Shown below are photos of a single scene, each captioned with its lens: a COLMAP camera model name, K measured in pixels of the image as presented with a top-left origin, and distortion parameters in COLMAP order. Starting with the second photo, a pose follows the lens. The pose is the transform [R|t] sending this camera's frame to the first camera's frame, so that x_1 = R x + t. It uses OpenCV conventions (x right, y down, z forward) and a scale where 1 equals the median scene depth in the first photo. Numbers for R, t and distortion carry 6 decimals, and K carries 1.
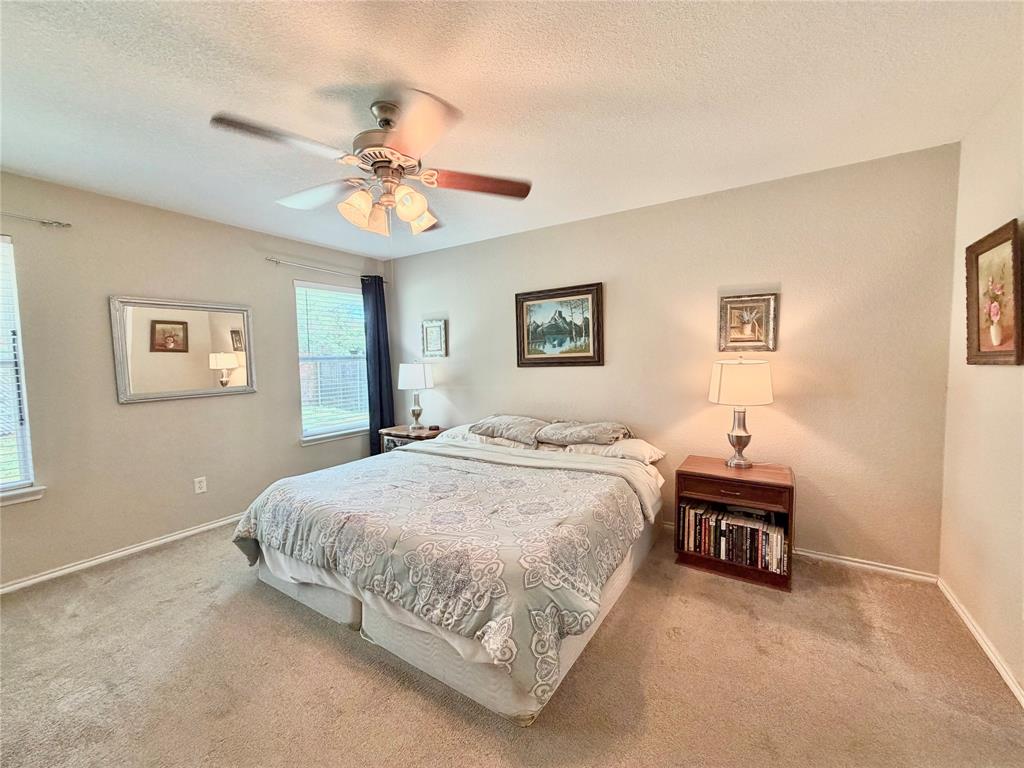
lens RADIAL K [[409.7, 0, 513.2], [0, 409.7, 383.3], [0, 0, 1]] dist [0.002310, -0.000150]
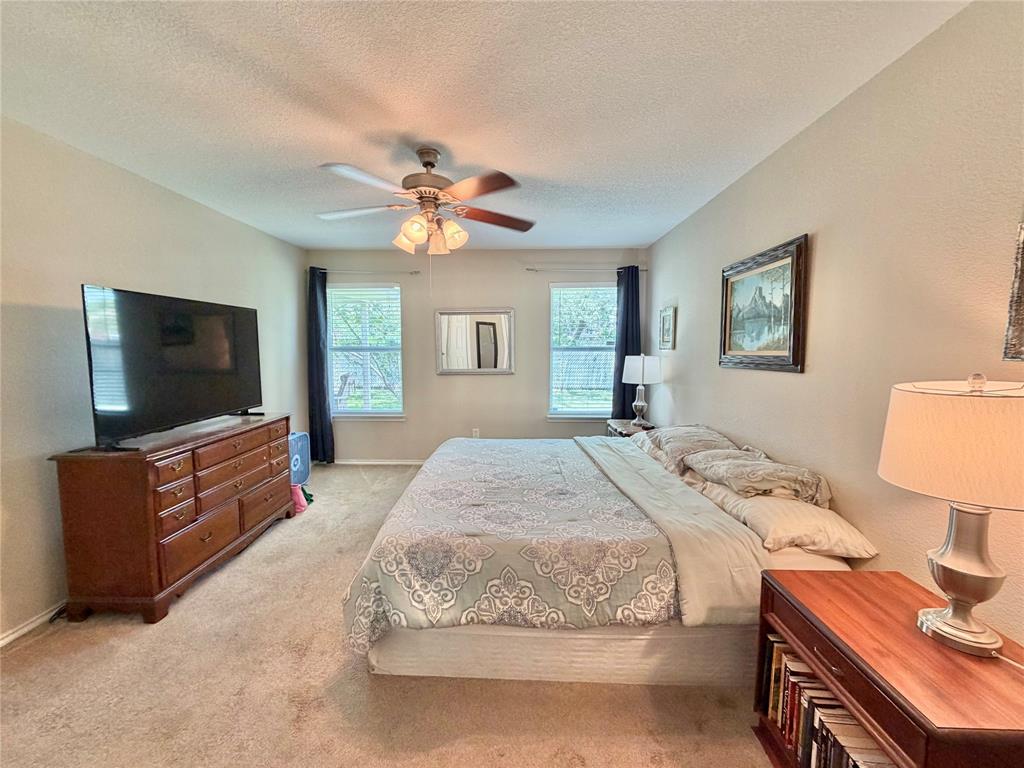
lens RADIAL K [[409.7, 0, 508.6], [0, 409.7, 384.5], [0, 0, 1]] dist [0.002310, -0.000150]
pose [[0.516630, 0.096622, -0.850740, 0.499823], [-0.062335, 0.995220, 0.075177, -0.043566], [0.853937, 0.014192, 0.520183, 0.306878]]
